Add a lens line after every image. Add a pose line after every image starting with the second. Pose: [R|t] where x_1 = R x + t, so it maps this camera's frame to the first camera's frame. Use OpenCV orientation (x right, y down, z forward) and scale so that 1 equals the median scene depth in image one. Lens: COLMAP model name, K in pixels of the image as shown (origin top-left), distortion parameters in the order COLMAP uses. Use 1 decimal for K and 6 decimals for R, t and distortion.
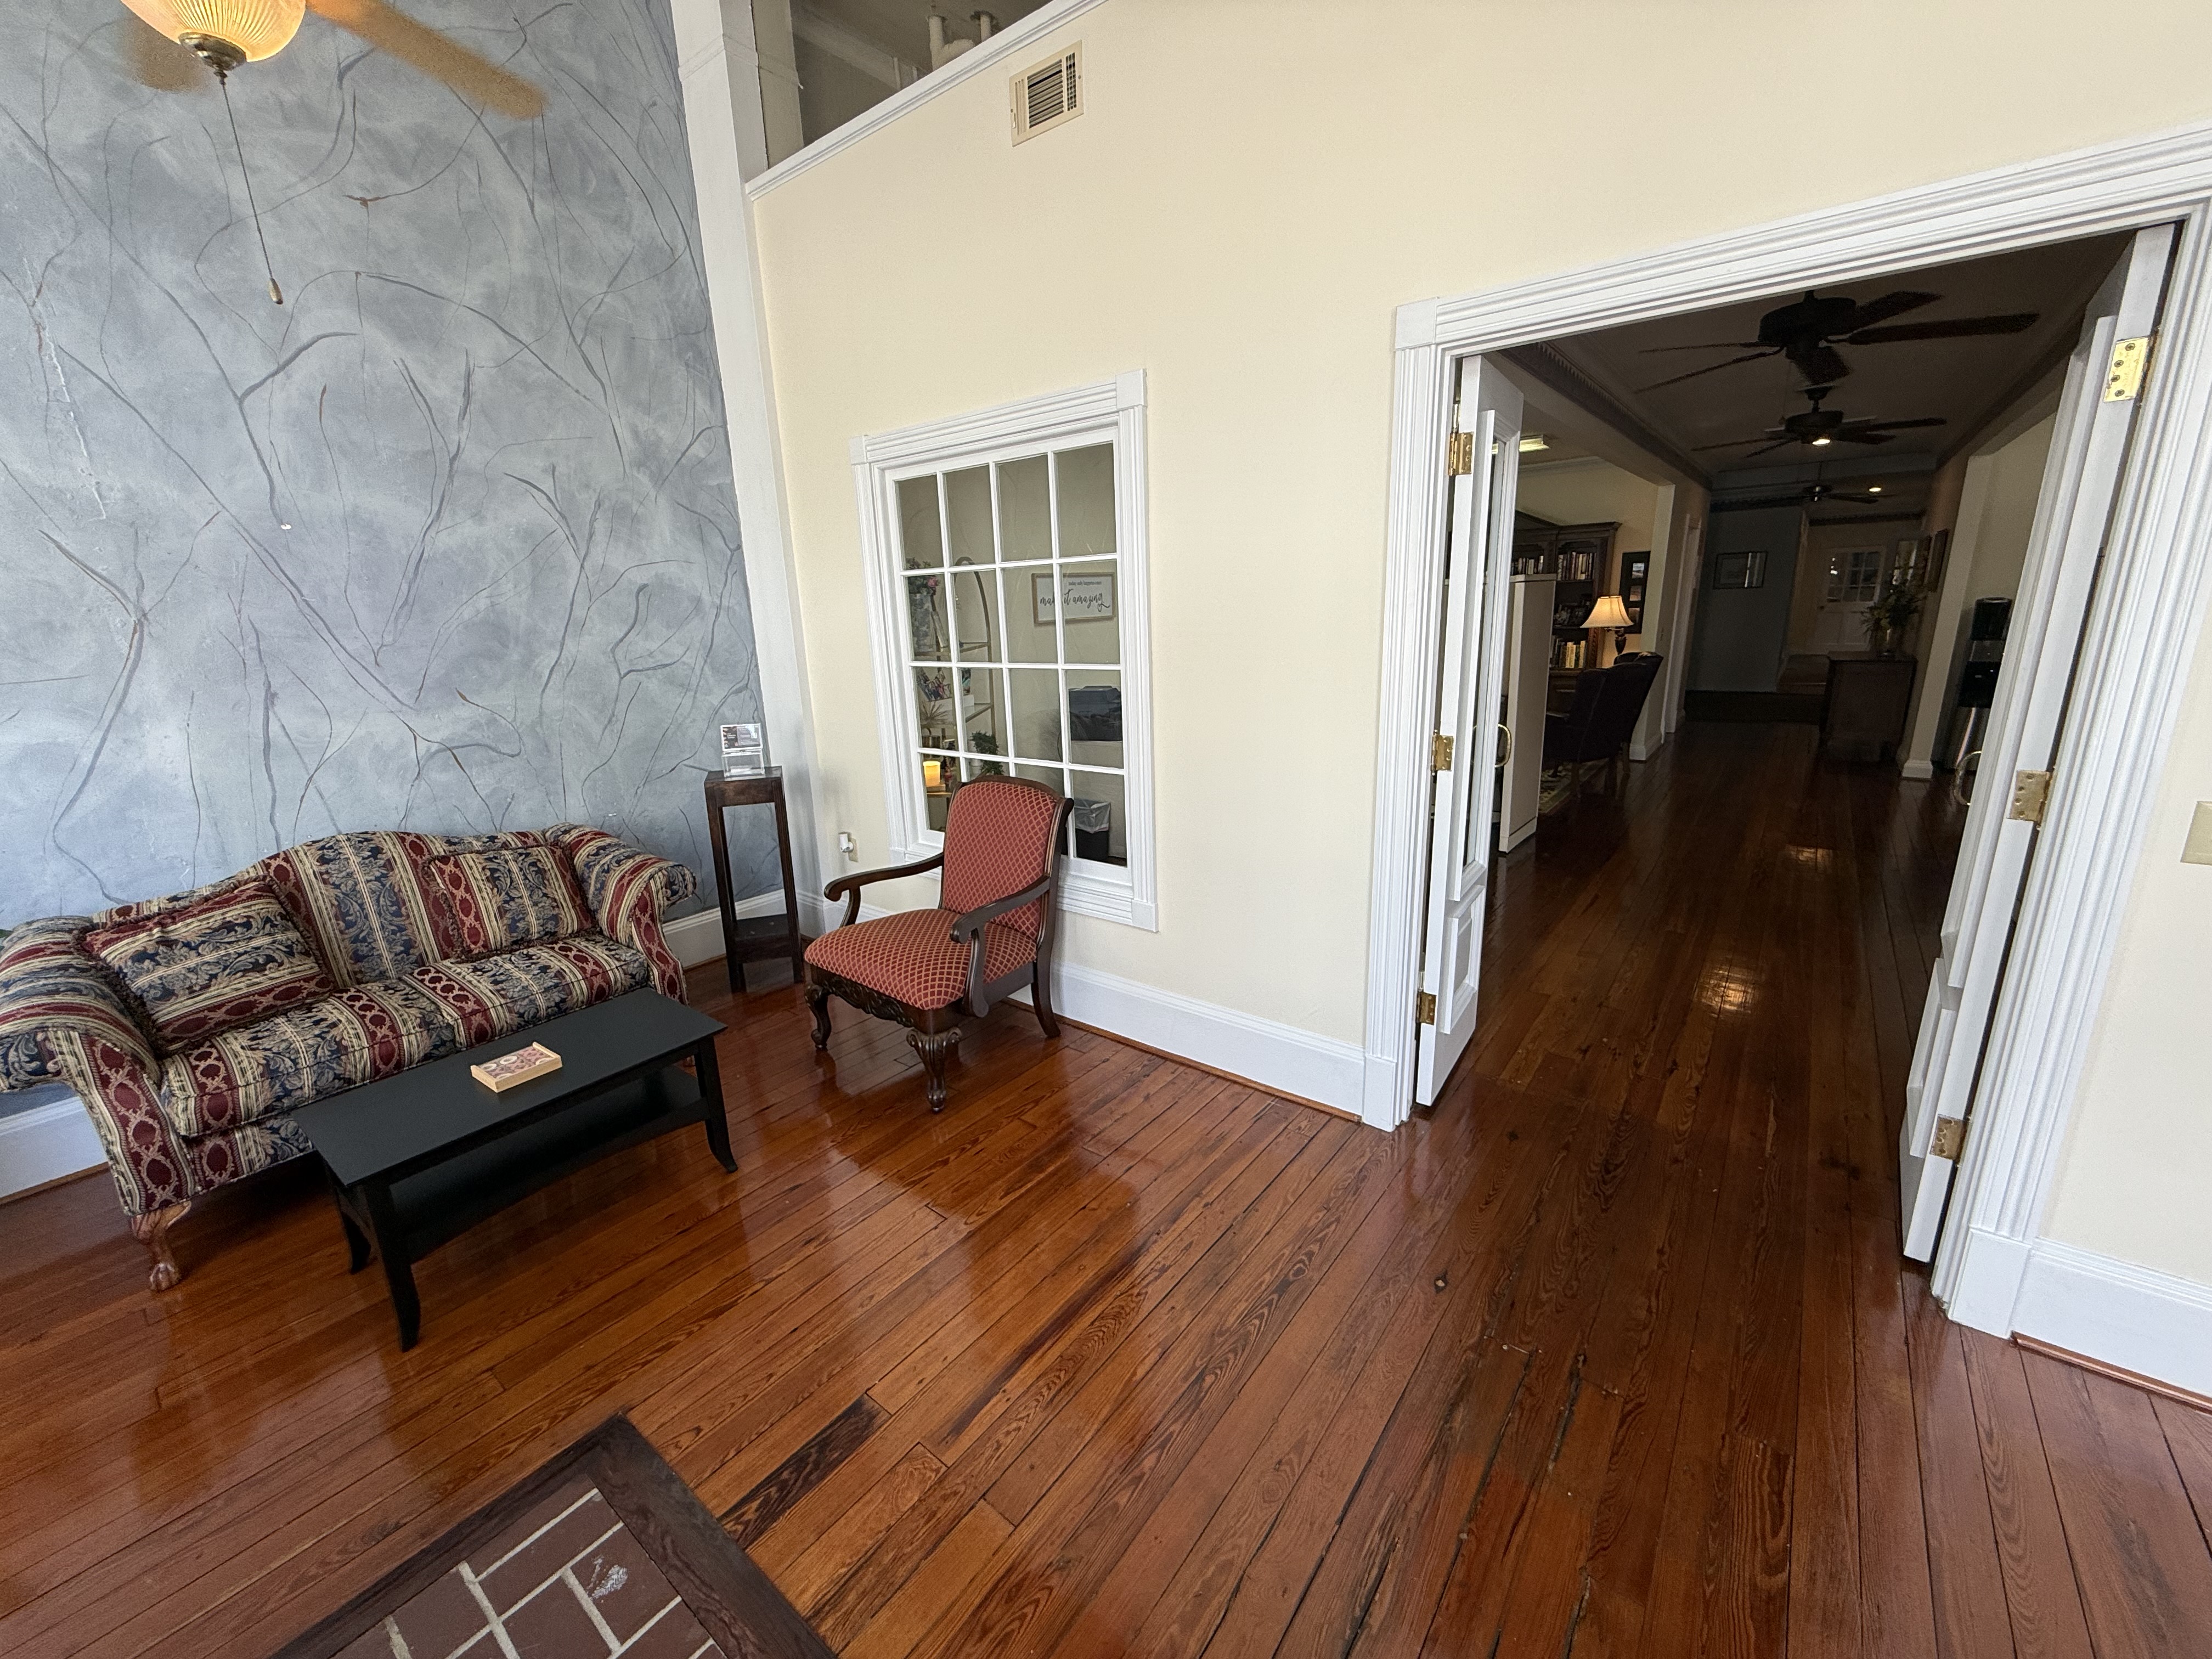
lens RADIAL K [[888.4, 0, 1107.2], [0, 888.4, 829.4], [0, 0, 1]] dist [-0.000269, 0.000002]
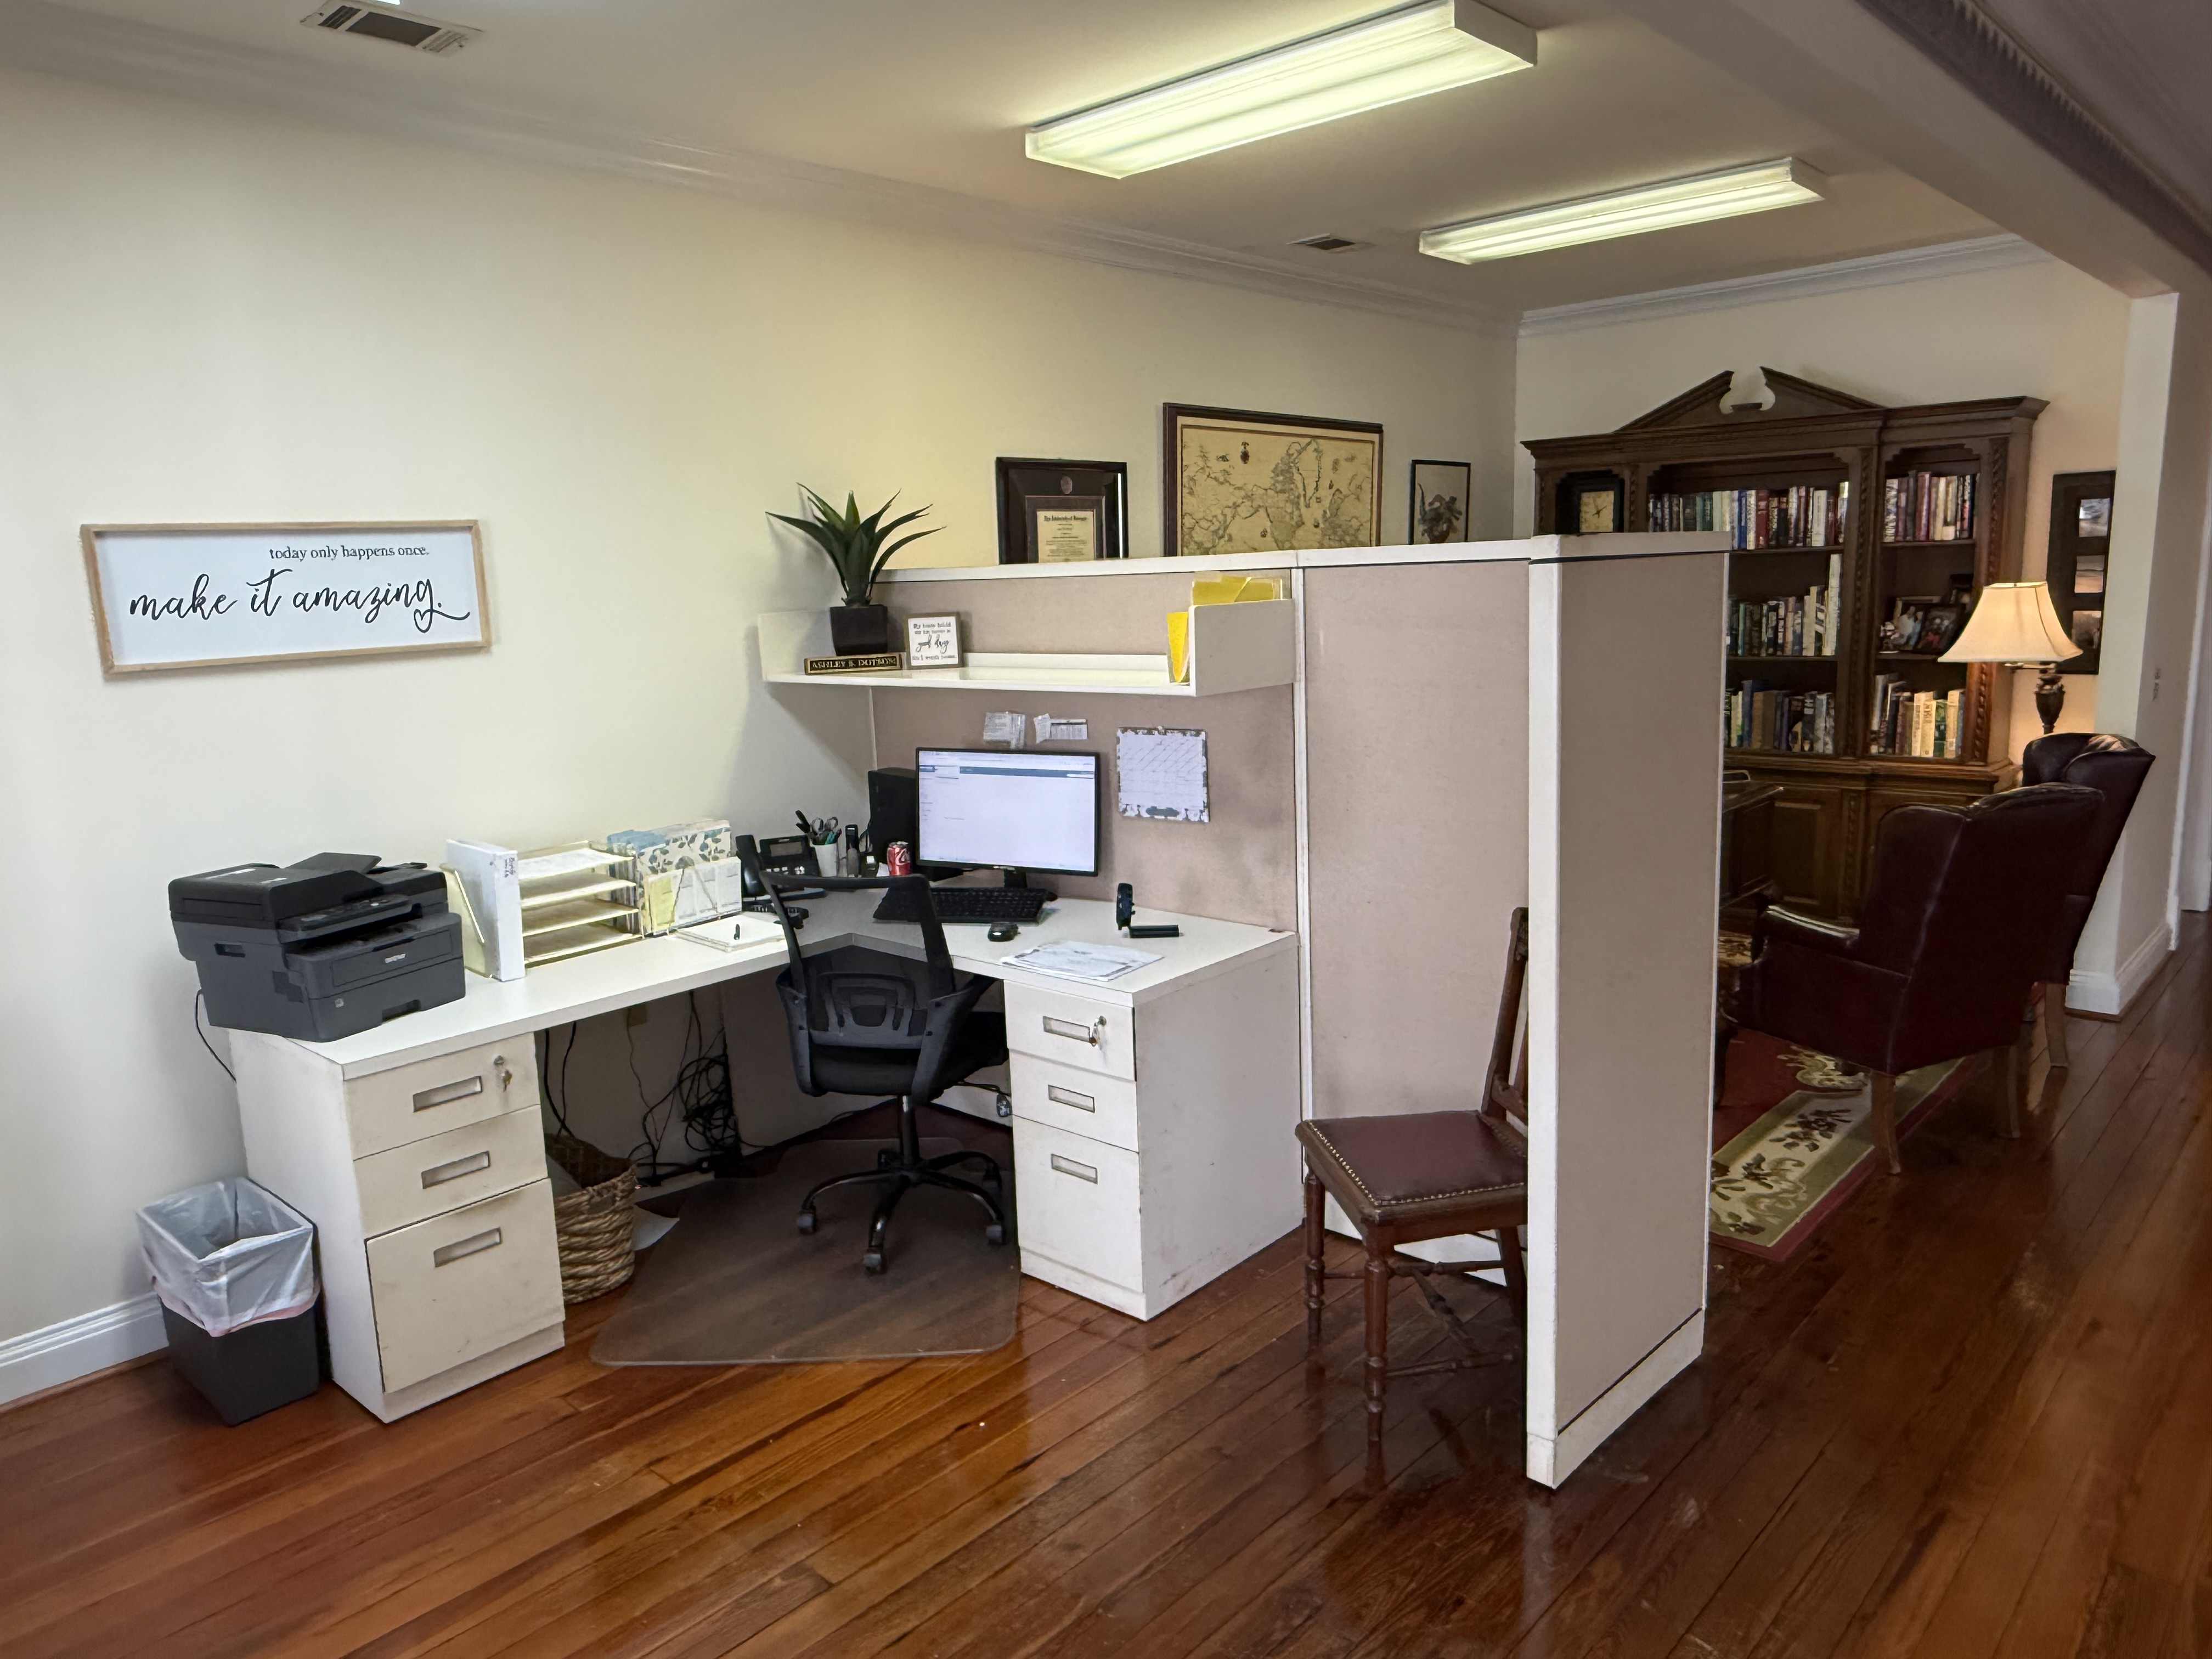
lens RADIAL K [[1495.9, 0, 1104.6], [0, 1495.9, 832.0], [0, 0, 1]] dist [-0.000134, -0.000844]
pose [[0.996377, 0.020931, -0.082425, 0.220992], [-0.026907, 0.997036, -0.072078, -0.094399], [0.080672, 0.074035, 0.993987, 0.319340]]
